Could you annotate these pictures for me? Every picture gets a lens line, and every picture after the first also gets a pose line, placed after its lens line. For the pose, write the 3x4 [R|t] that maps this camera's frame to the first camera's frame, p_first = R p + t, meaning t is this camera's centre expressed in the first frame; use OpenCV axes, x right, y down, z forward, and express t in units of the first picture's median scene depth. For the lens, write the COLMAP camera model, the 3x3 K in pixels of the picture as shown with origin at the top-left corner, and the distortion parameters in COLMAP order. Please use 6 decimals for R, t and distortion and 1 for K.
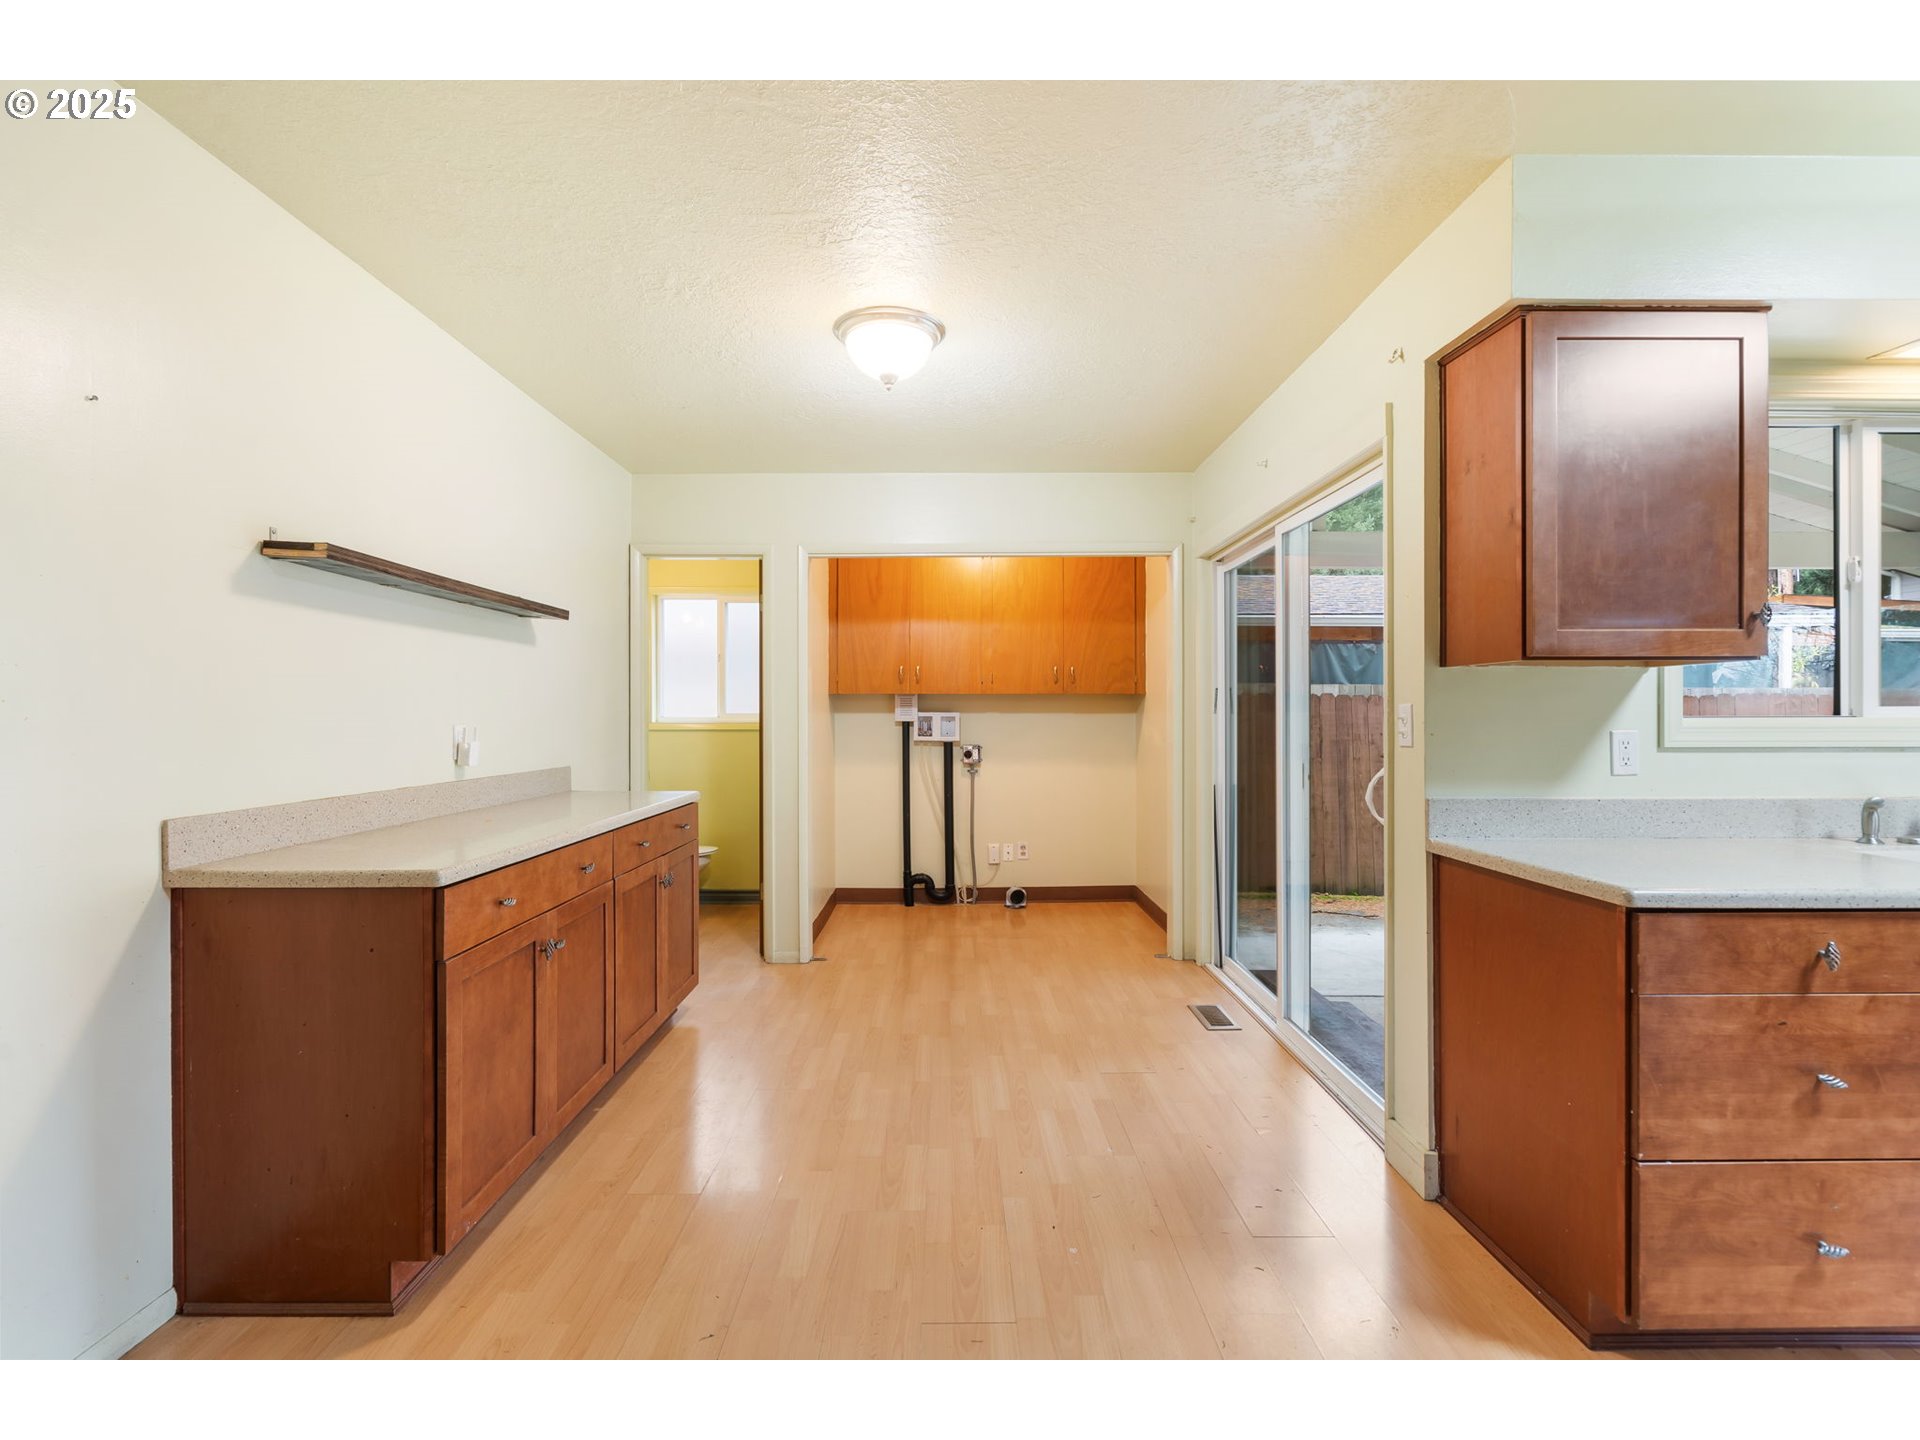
lens RADIAL K [[869.5, 0, 955.5], [0, 869.5, 712.8], [0, 0, 1]] dist [-0.003850, 0.000660]
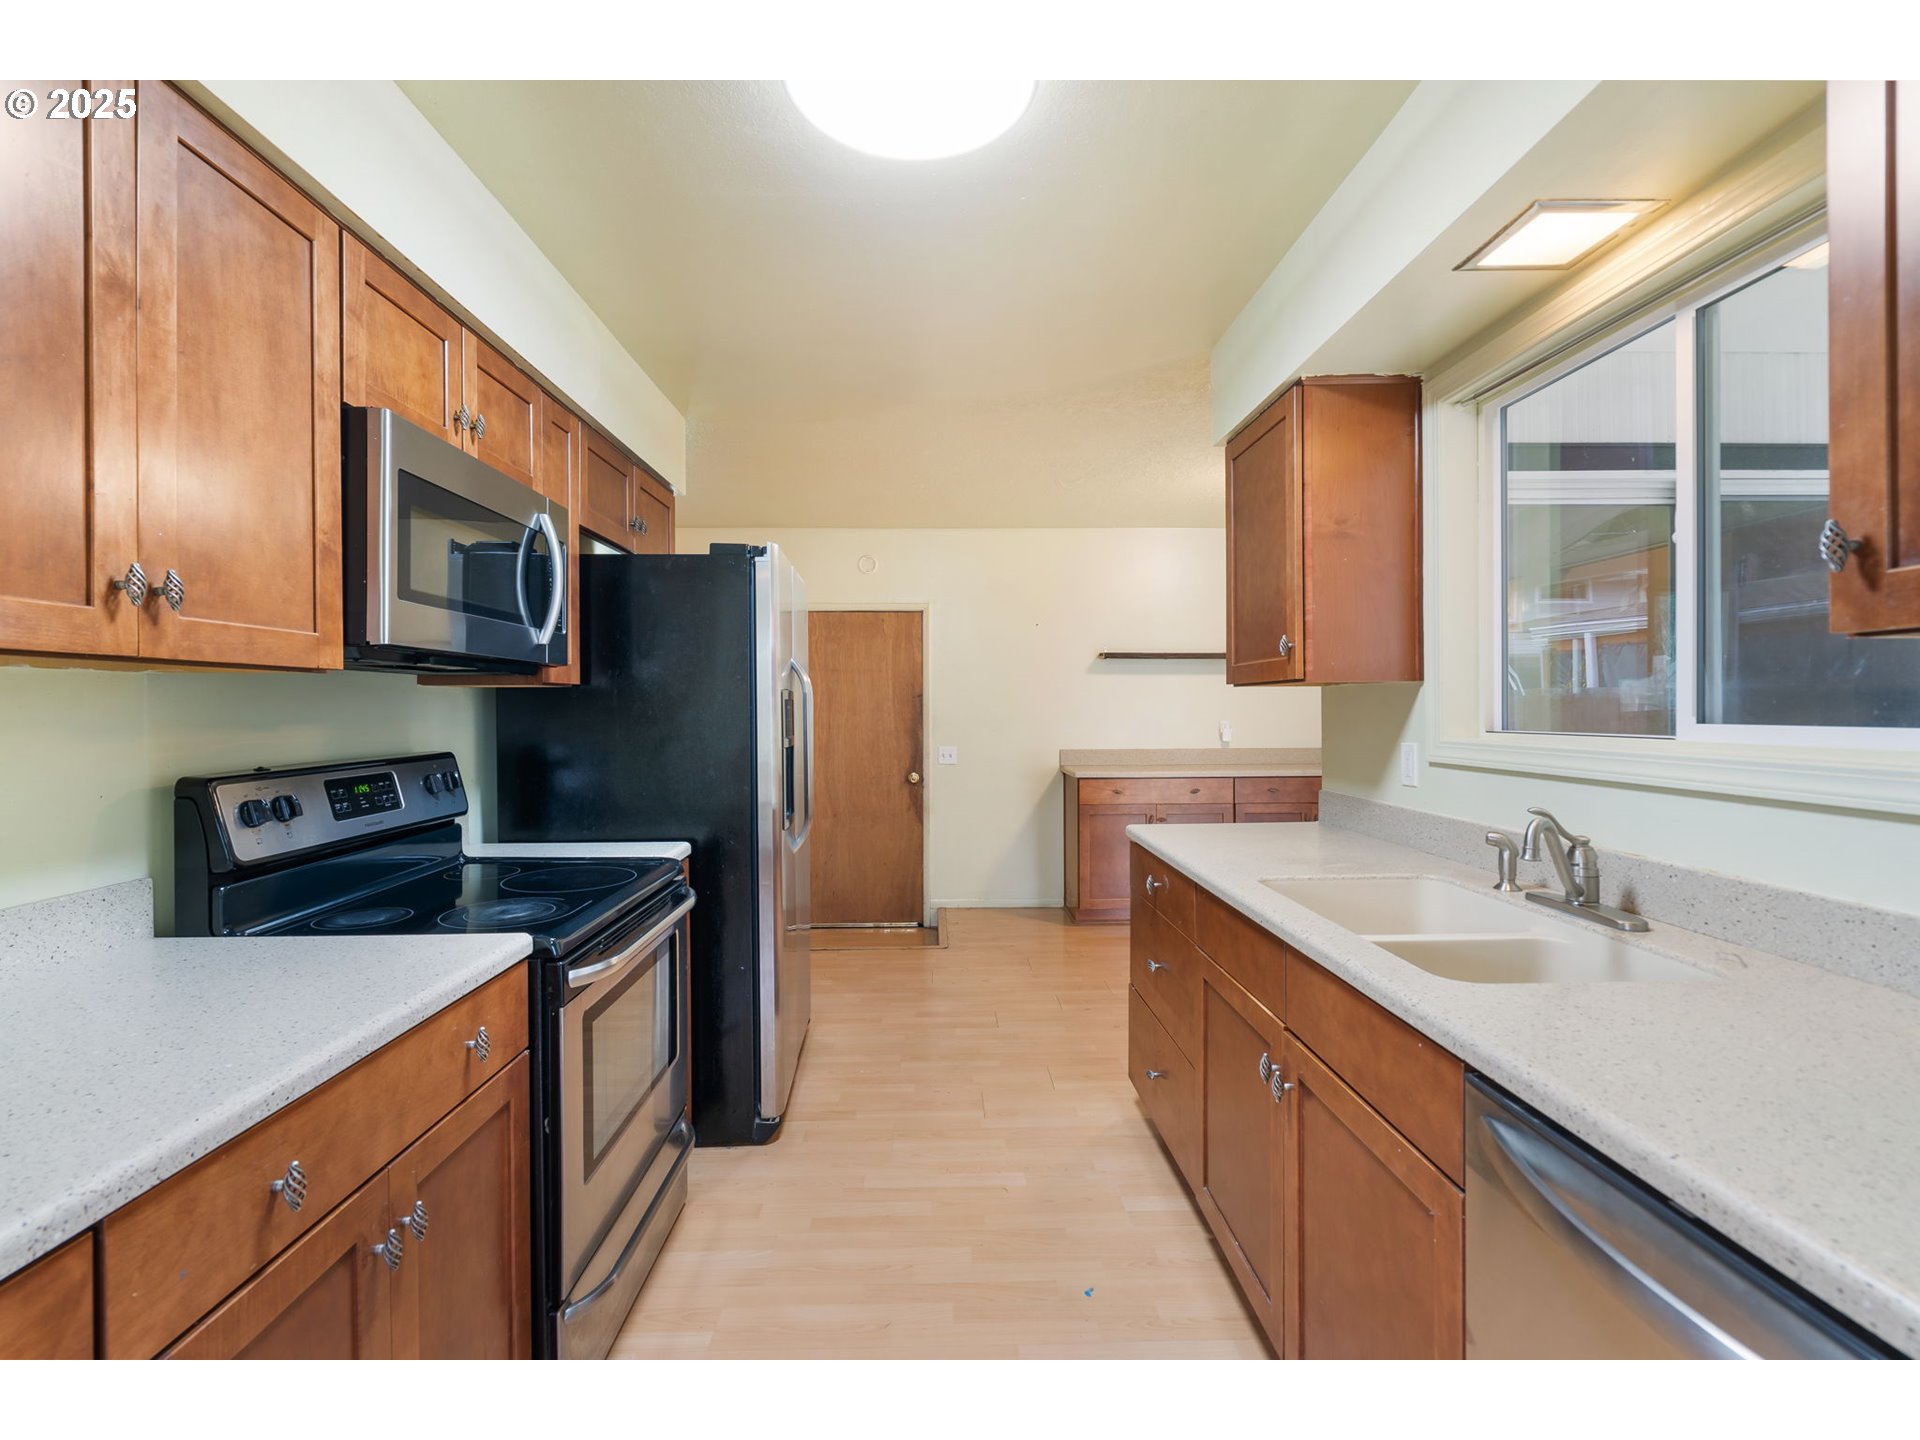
lens RADIAL K [[865.8, 0, 954.3], [0, 865.8, 712.9], [0, 0, 1]] dist [-0.001916, 0.000489]
pose [[0.012366, 0.006045, -0.999905, 0.773415], [0.010920, 0.999921, 0.006180, -0.011480], [0.999864, -0.010995, 0.012299, 0.194865]]
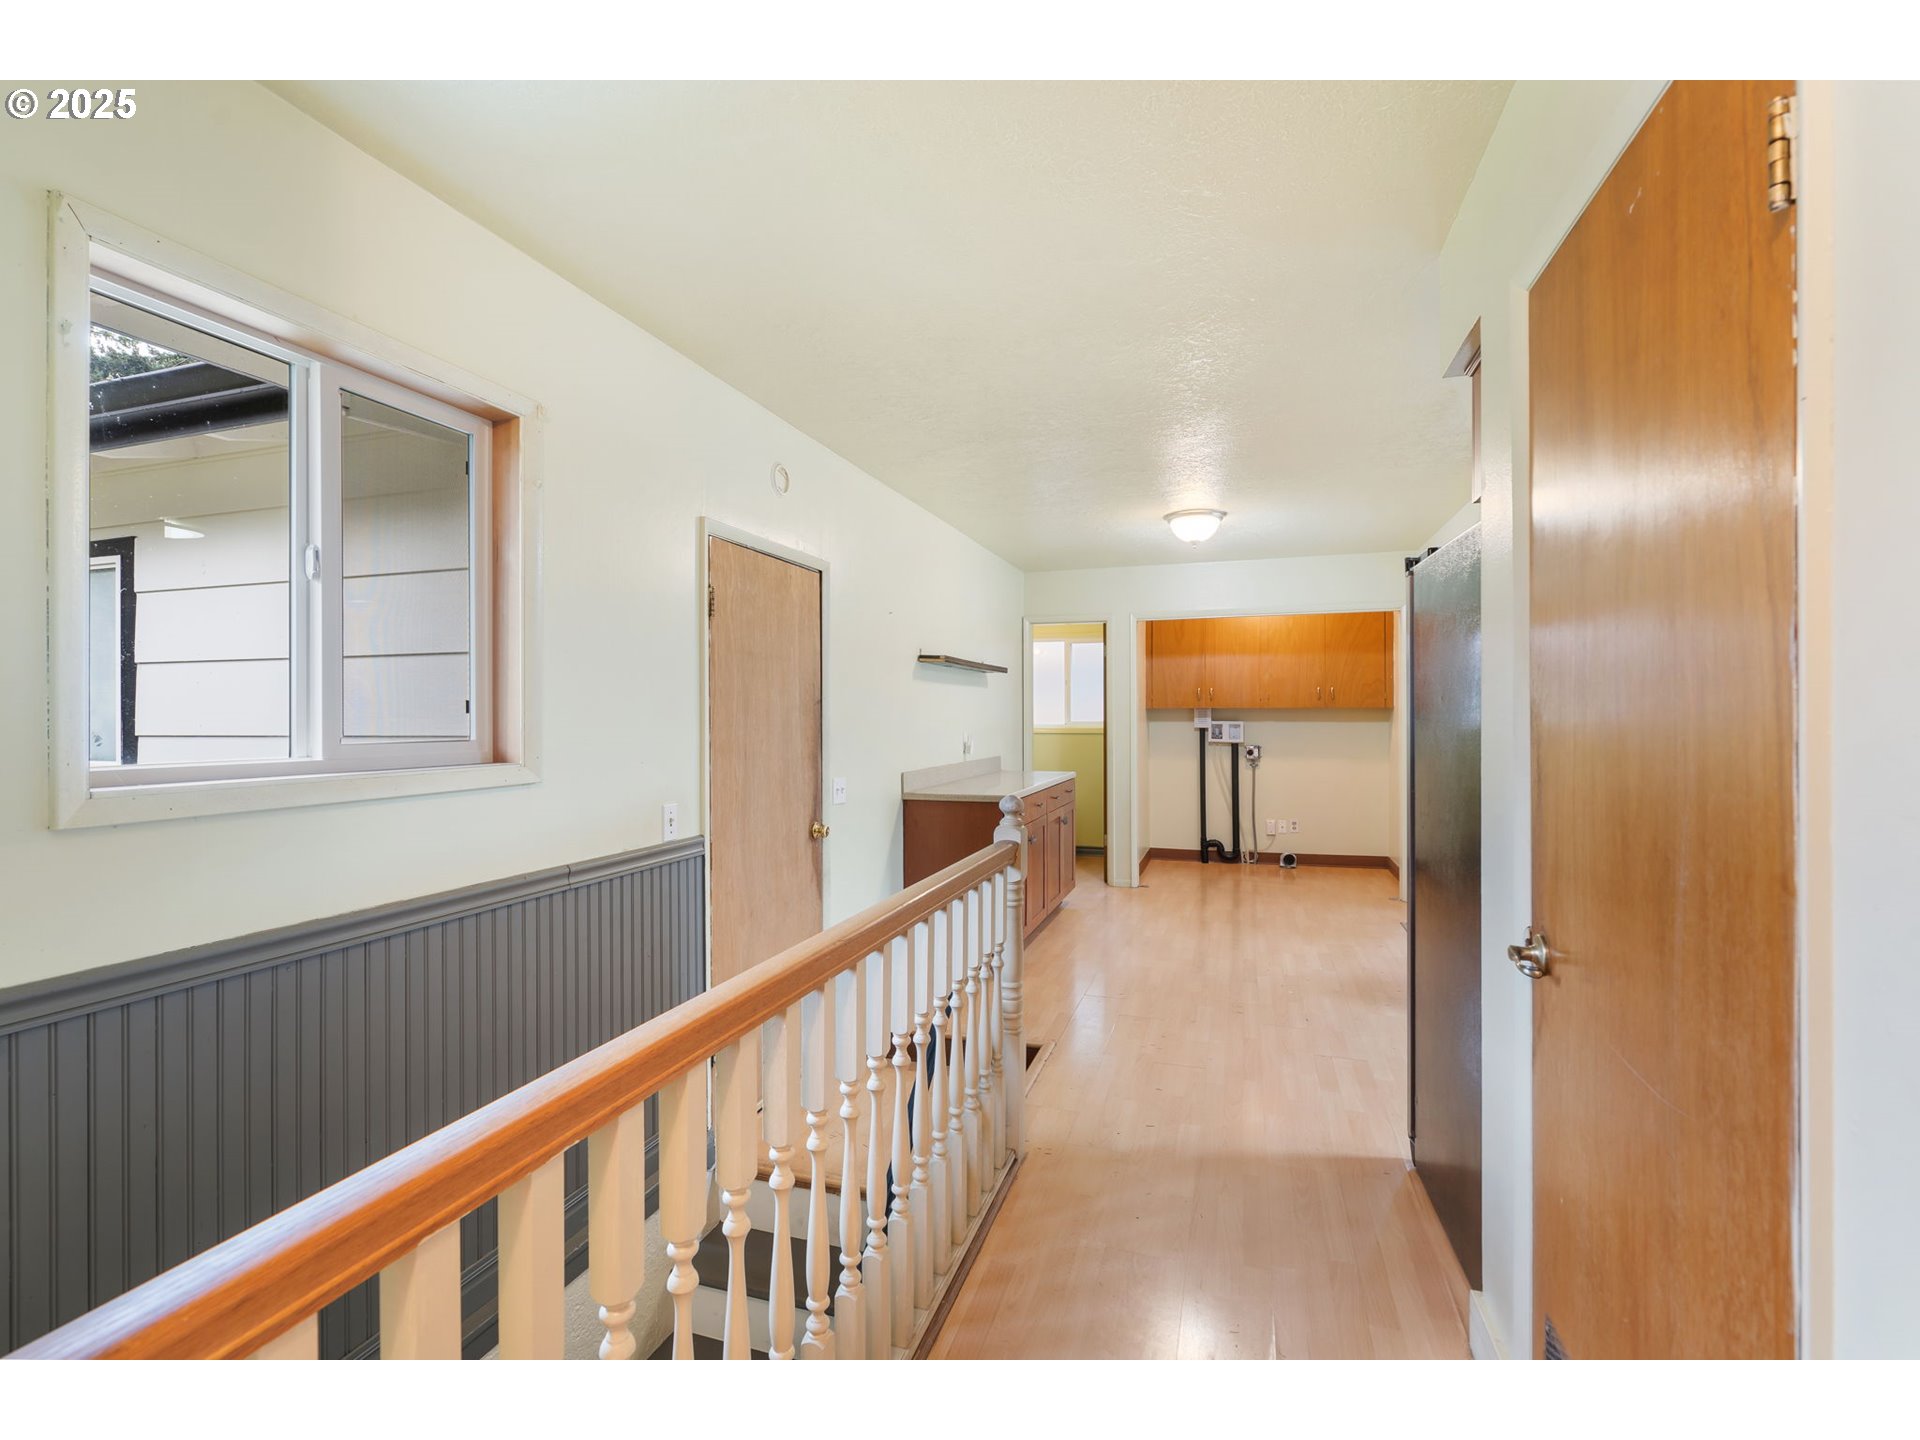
lens RADIAL K [[869.5, 0, 955.5], [0, 869.5, 712.8], [0, 0, 1]] dist [-0.003850, 0.000660]
pose [[0.946352, -0.001509, -0.323133, 0.019460], [0.002204, 0.999996, 0.001784, -0.018889], [0.323129, -0.002400, 0.946352, -0.466652]]
